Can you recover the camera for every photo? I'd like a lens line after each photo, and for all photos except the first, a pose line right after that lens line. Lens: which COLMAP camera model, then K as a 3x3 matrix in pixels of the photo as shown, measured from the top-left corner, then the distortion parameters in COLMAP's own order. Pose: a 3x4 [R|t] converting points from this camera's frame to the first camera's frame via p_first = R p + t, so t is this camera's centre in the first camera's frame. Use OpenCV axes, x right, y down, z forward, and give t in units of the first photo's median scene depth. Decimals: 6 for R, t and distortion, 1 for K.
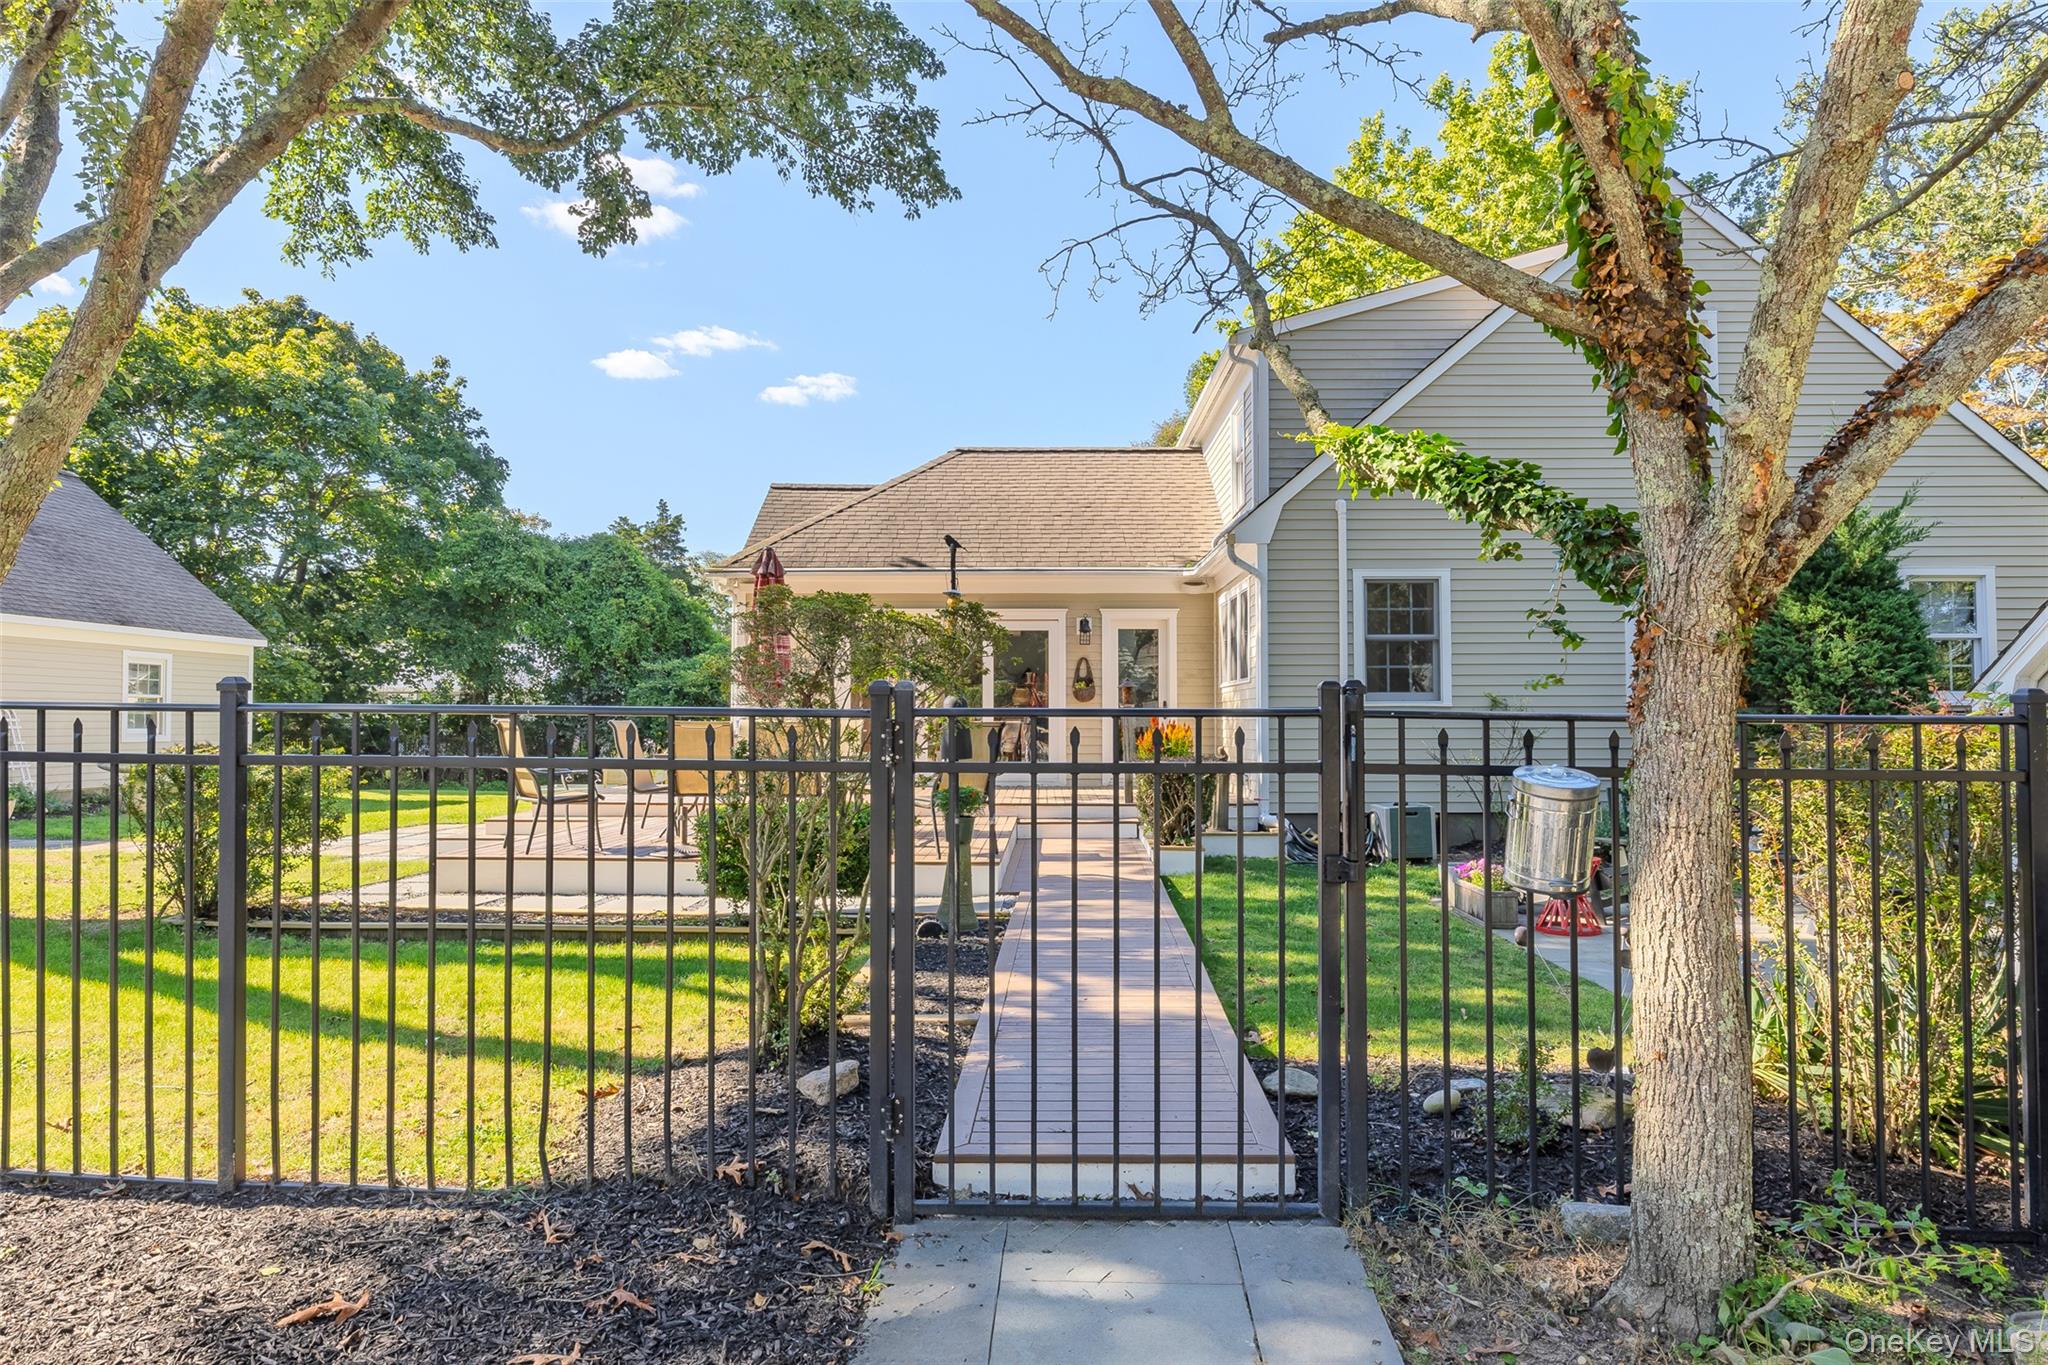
lens RADIAL K [[1228.0, 0, 1024.0], [0, 1228.0, 682.5], [0, 0, 1]] dist [0.000007, -0.001085]
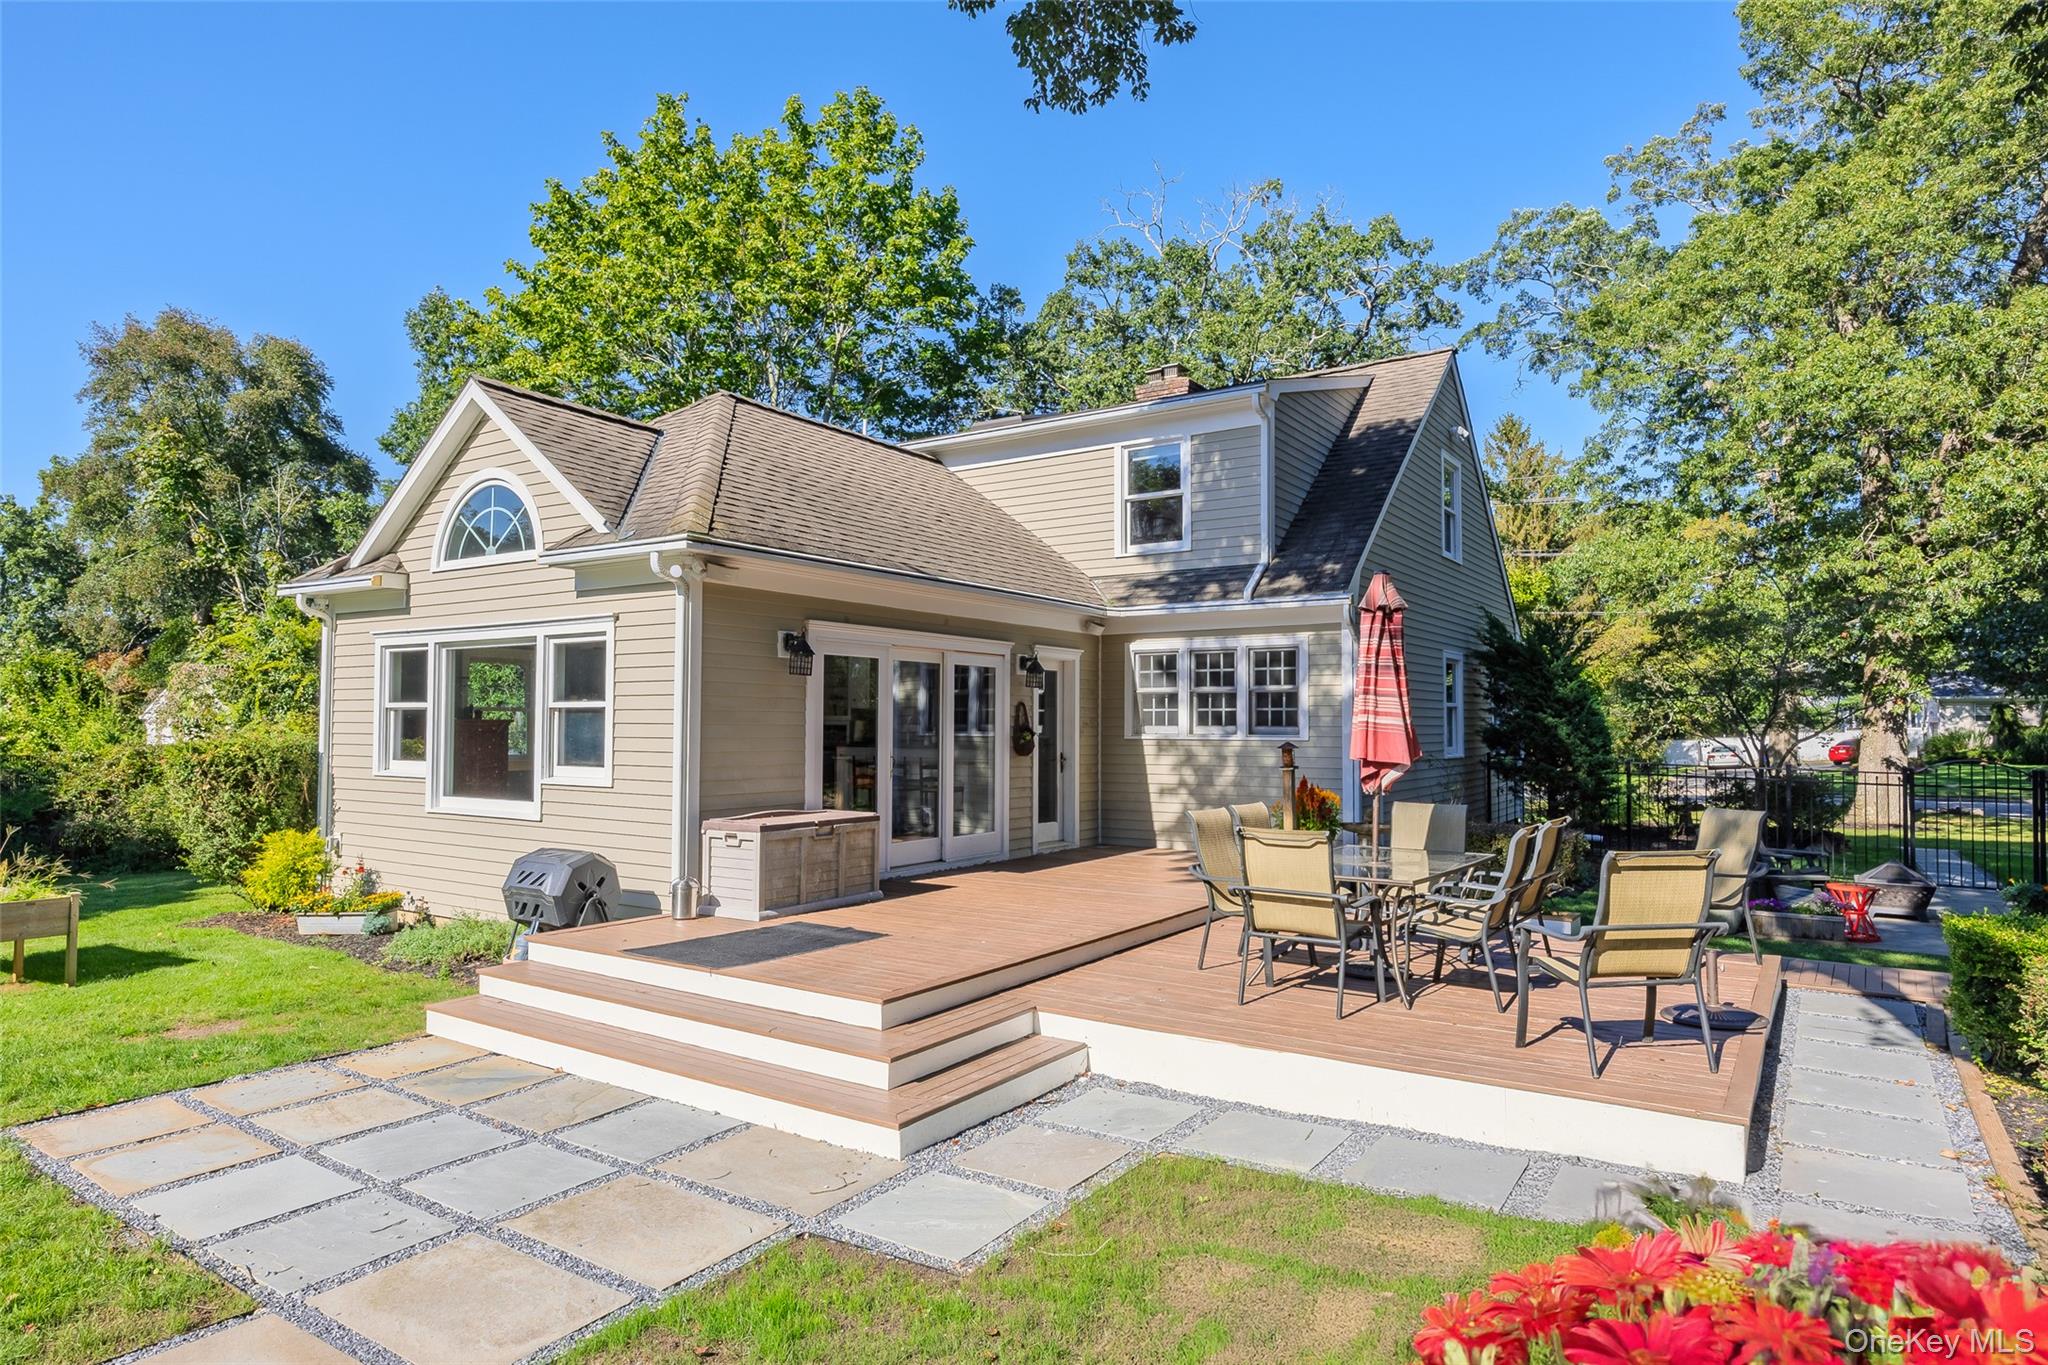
lens RADIAL K [[1183.7, 0, 1024.0], [0, 1183.7, 682.5], [0, 0, 1]] dist [-0.000124, -0.000028]
pose [[0.528835, 0.033791, 0.848052, -0.338625], [-0.031801, 0.999294, -0.019987, -0.009524], [-0.848129, -0.016399, 0.529537, 0.310288]]
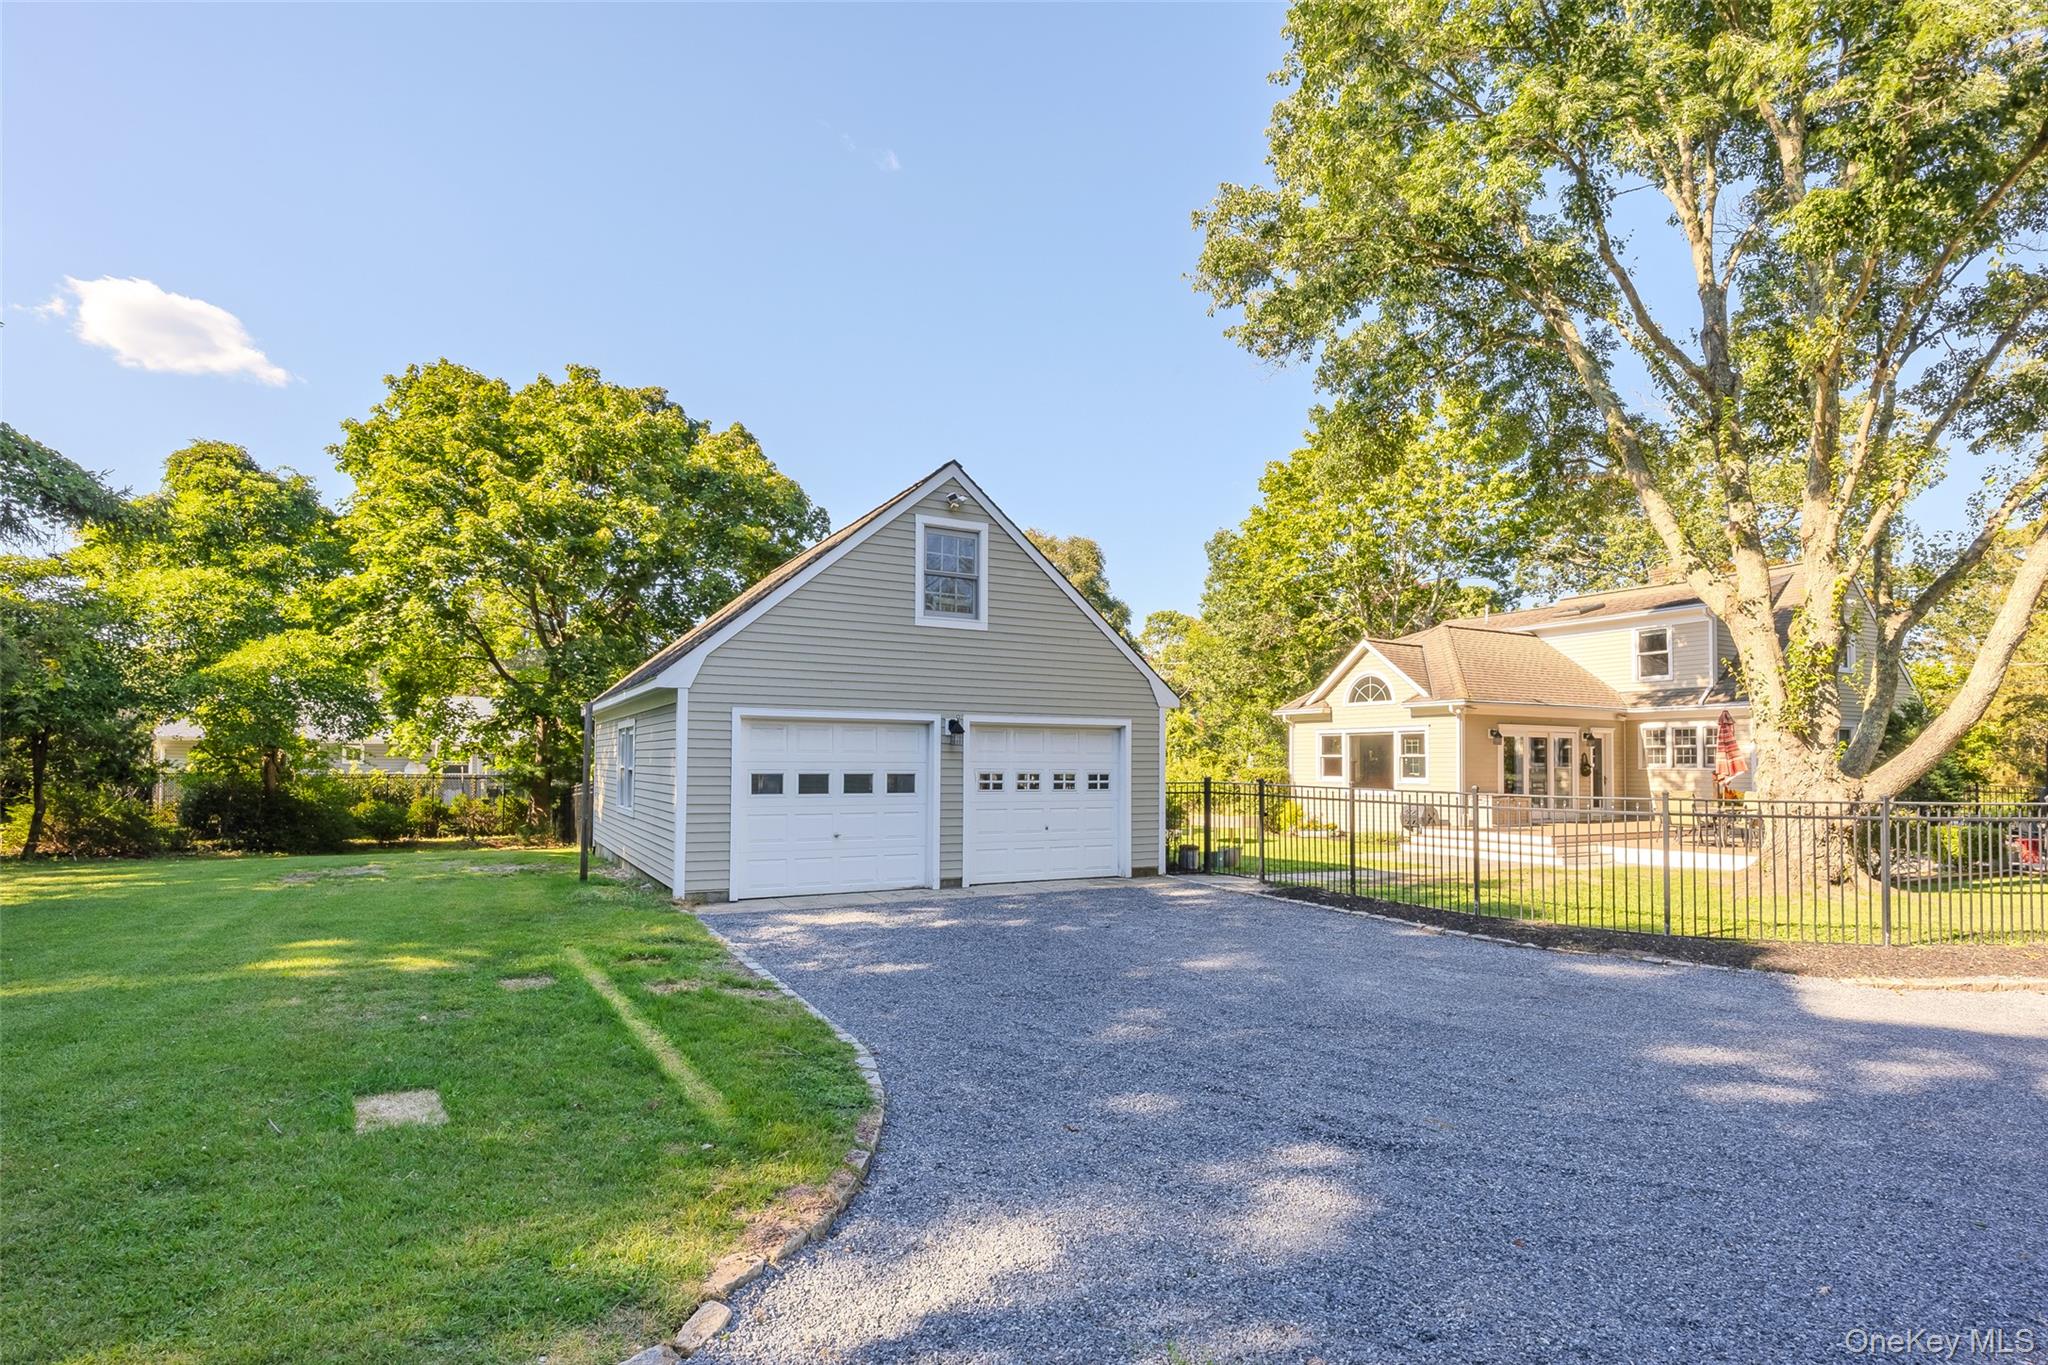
lens RADIAL K [[1066.4, 0, 1027.2], [0, 1066.4, 732.0], [0, 0, 1]] dist [-0.030375, -0.000078]
pose [[0.858100, 0.023173, 0.512960, -0.819030], [-0.022693, 0.999717, -0.007200, -0.011581], [-0.512981, -0.005463, 0.858382, 0.024249]]
